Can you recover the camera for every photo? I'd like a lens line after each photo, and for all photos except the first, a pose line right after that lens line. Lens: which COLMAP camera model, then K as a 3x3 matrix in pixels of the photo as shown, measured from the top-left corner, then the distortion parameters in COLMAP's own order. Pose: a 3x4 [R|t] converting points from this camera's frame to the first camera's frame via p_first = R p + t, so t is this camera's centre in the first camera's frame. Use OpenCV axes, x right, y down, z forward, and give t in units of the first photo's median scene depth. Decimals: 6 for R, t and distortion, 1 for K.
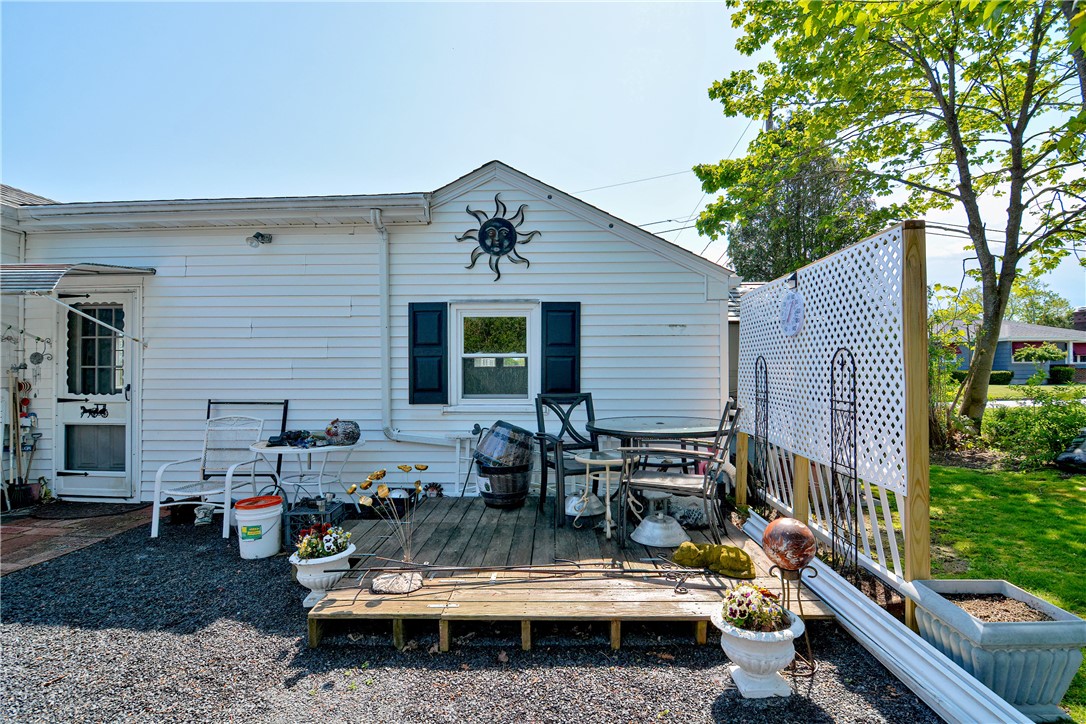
lens RADIAL K [[526.8, 0, 542.3], [0, 526.8, 372.2], [0, 0, 1]] dist [-0.003703, -0.000489]
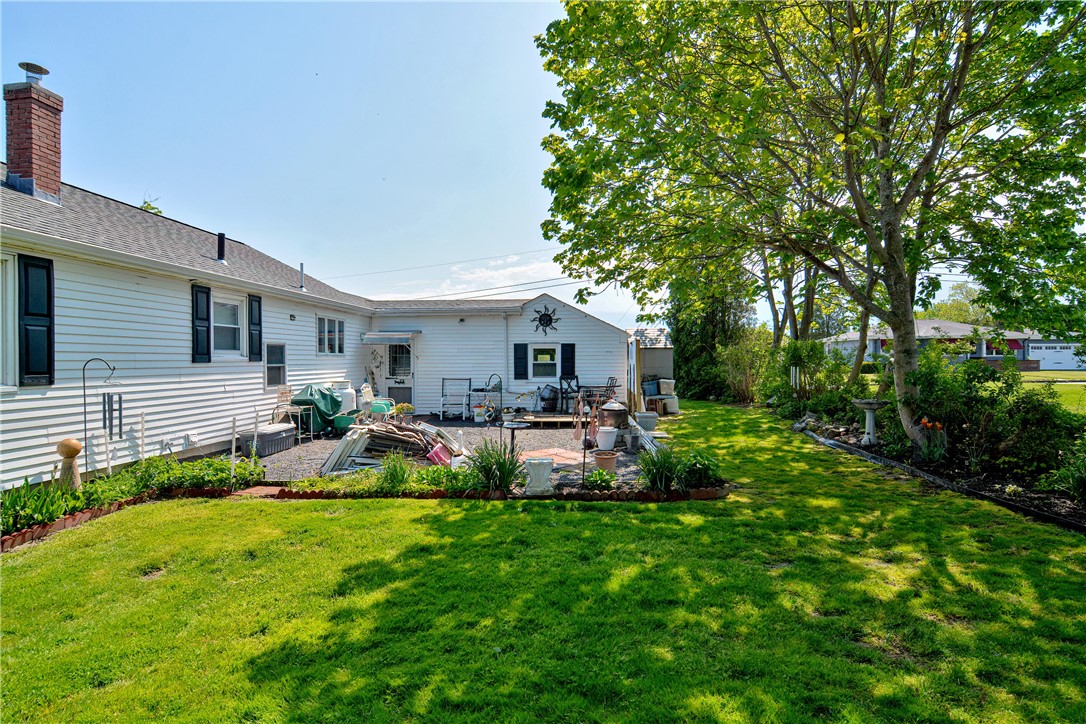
lens RADIAL K [[527.4, 0, 543.0], [0, 527.4, 362.0], [0, 0, 1]] dist [-0.001130, -0.013904]
pose [[0.999552, -0.000912, -0.029932, -0.014240], [0.000960, 0.999998, 0.001593, -0.037639], [0.029930, -0.001621, 0.999551, -1.819913]]
